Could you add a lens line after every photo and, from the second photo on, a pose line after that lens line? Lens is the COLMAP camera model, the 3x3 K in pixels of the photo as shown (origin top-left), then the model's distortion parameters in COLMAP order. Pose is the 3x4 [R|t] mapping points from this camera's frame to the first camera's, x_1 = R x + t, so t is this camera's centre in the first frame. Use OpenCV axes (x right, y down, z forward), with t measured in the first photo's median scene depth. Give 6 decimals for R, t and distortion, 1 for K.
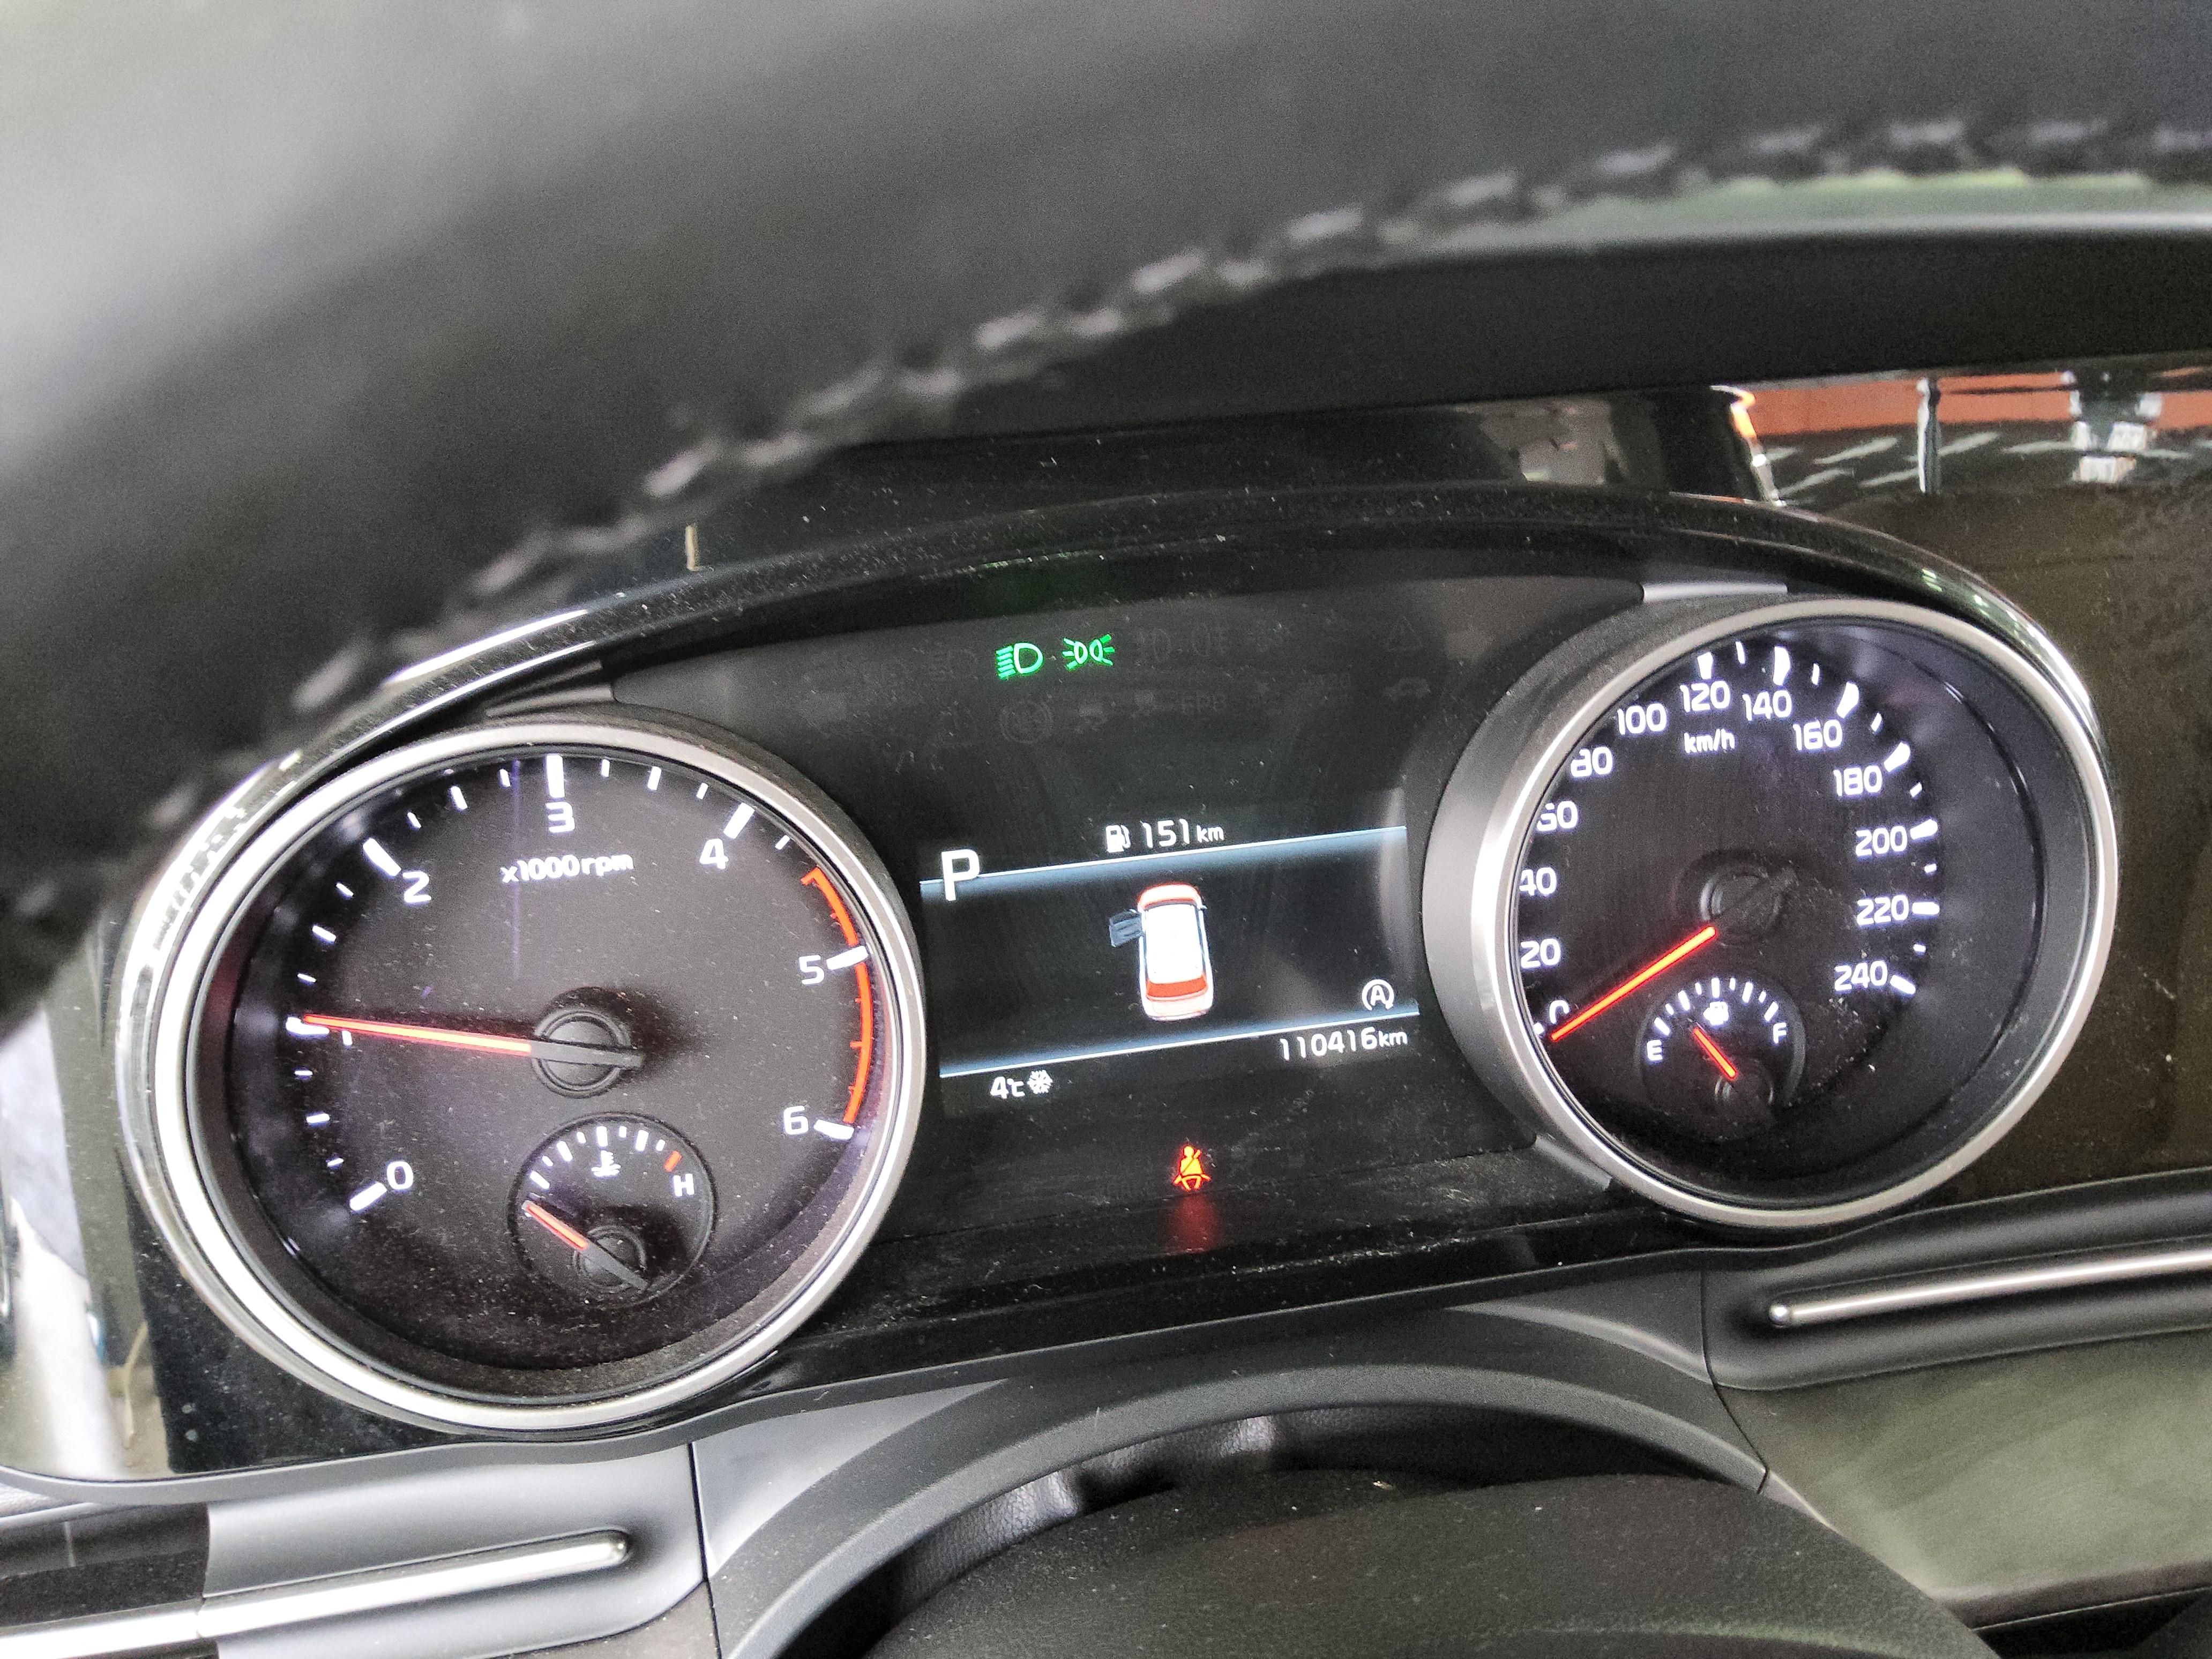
lens RADIAL K [[1594.0, 0, 1106.0], [0, 1594.0, 829.5], [0, 0, 1]] dist [0.110984, -0.285307]
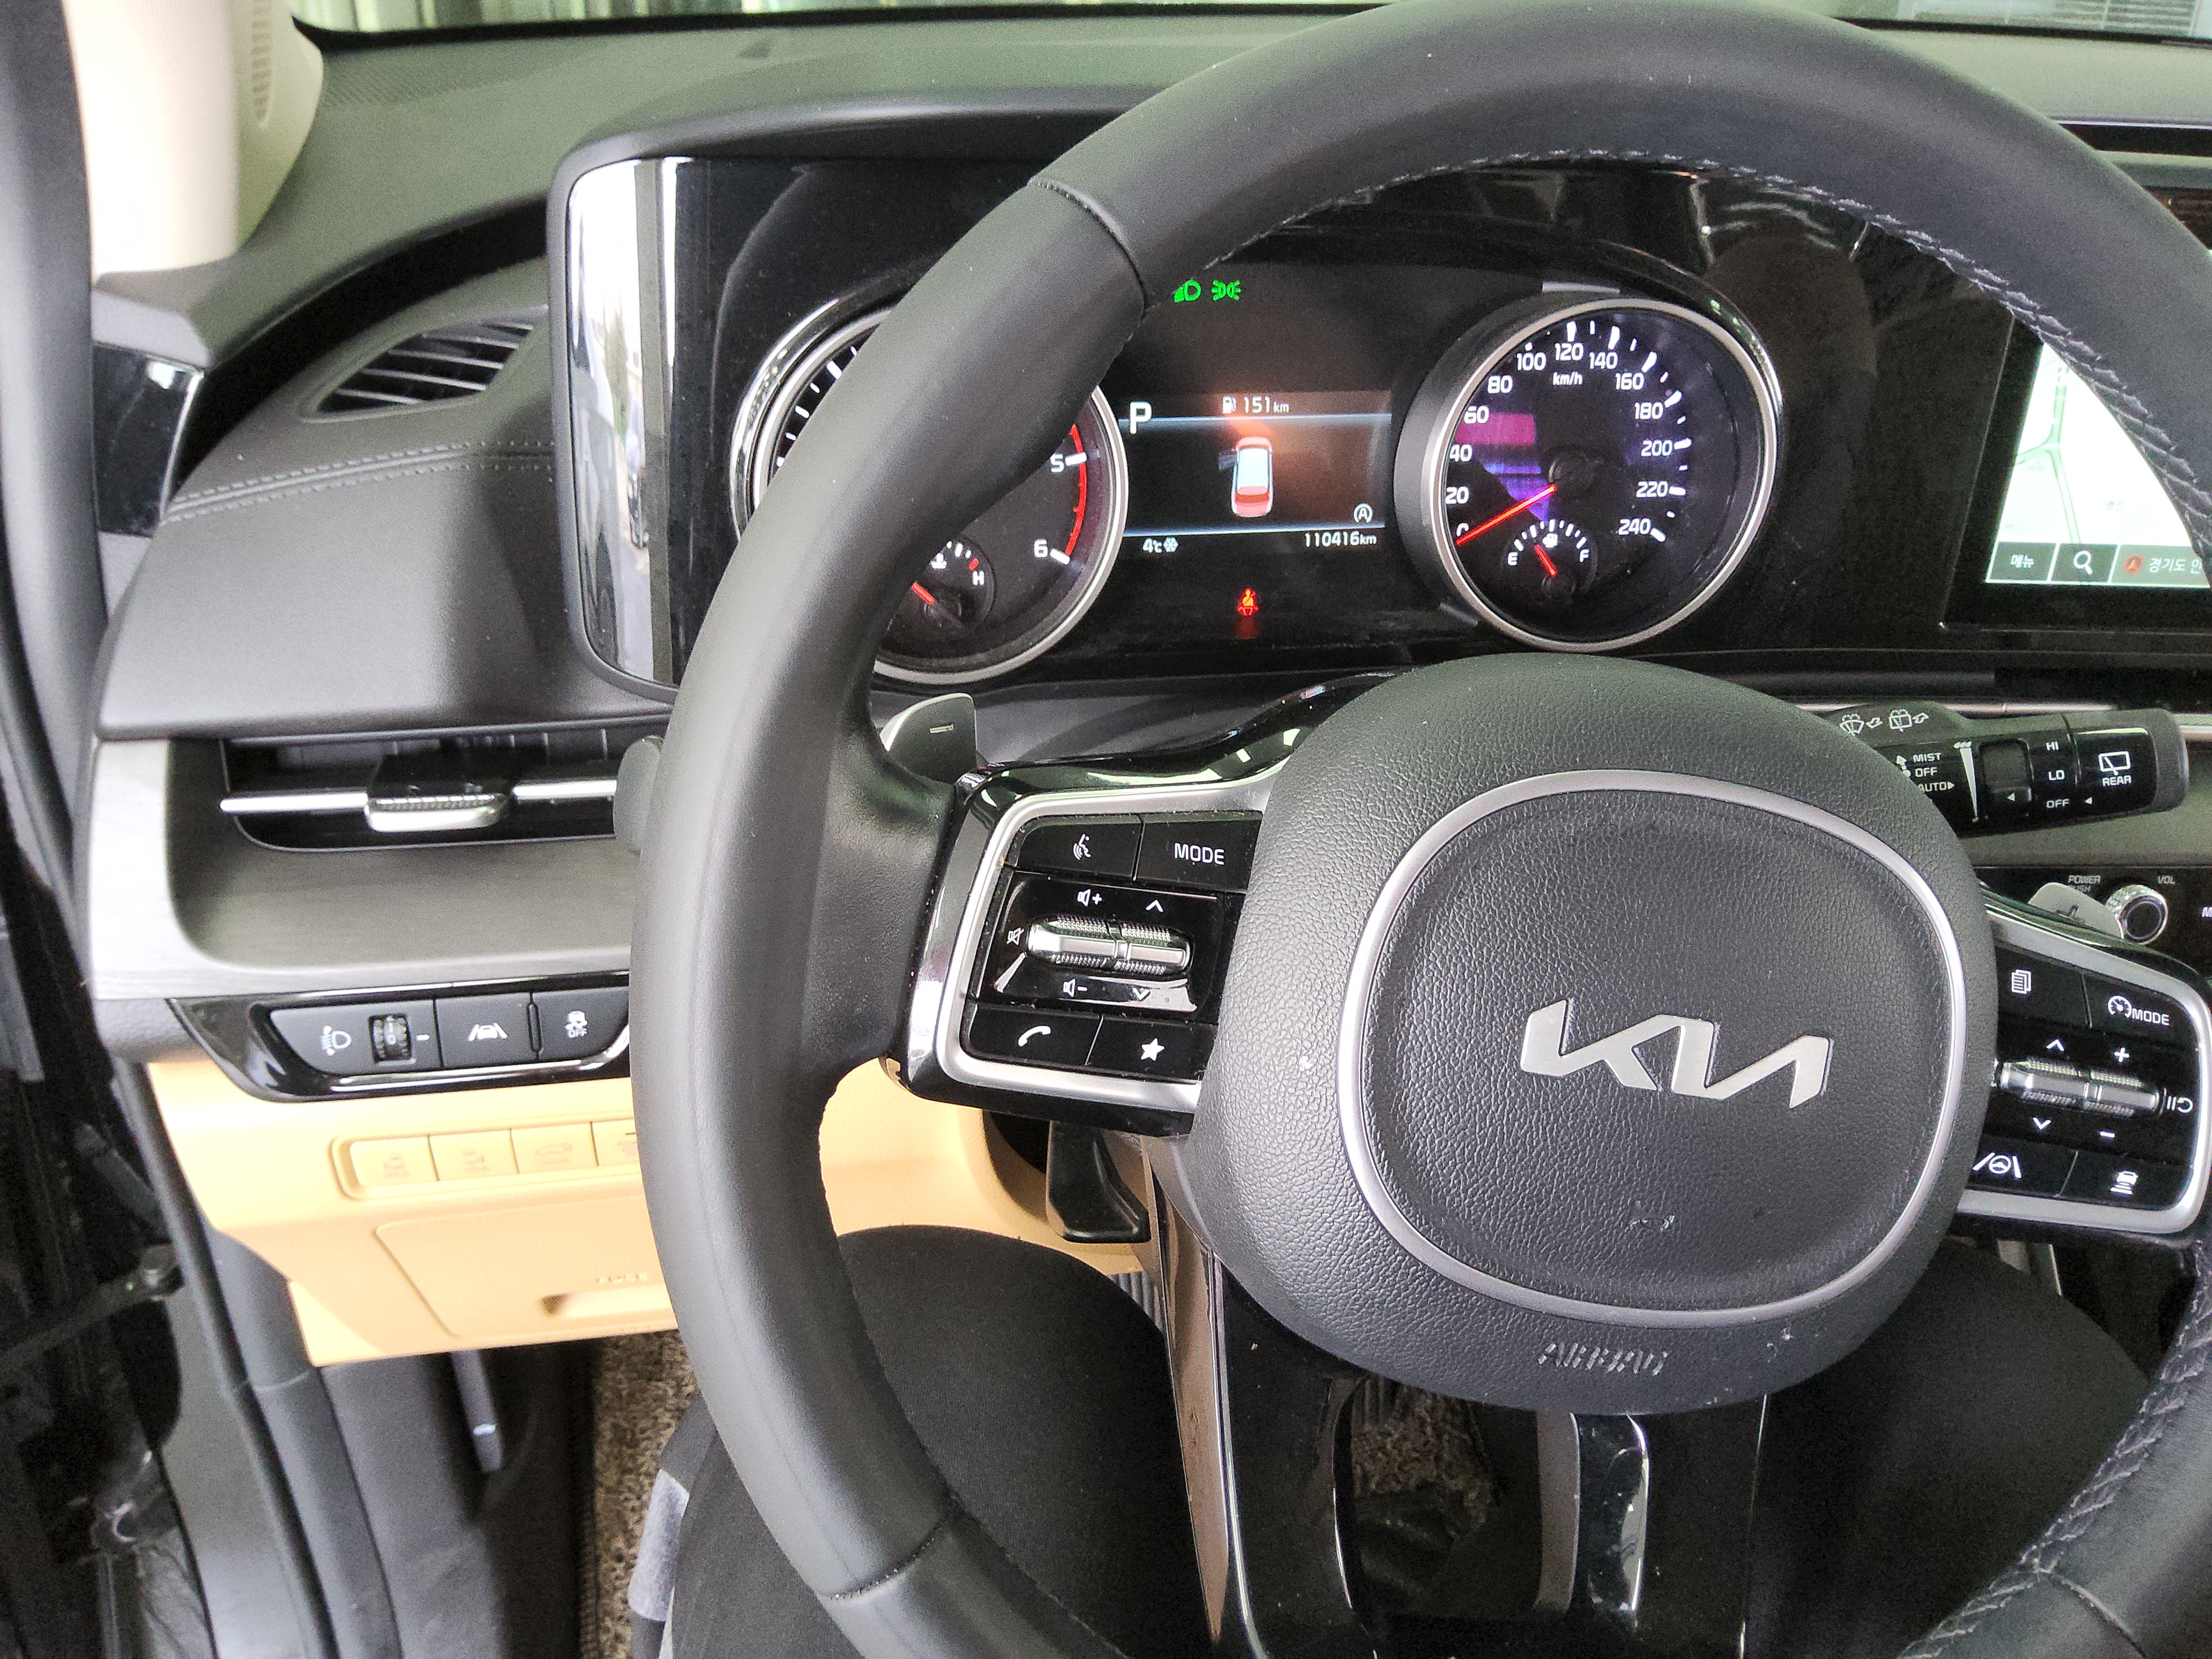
lens RADIAL K [[1594.0, 0, 1106.0], [0, 1594.0, 829.5], [0, 0, 1]] dist [0.110984, -0.285307]
pose [[0.995138, 0.072142, 0.067053, -0.205167], [-0.083709, 0.978239, 0.189843, 0.133965], [-0.051899, -0.194533, 0.979522, -0.779795]]
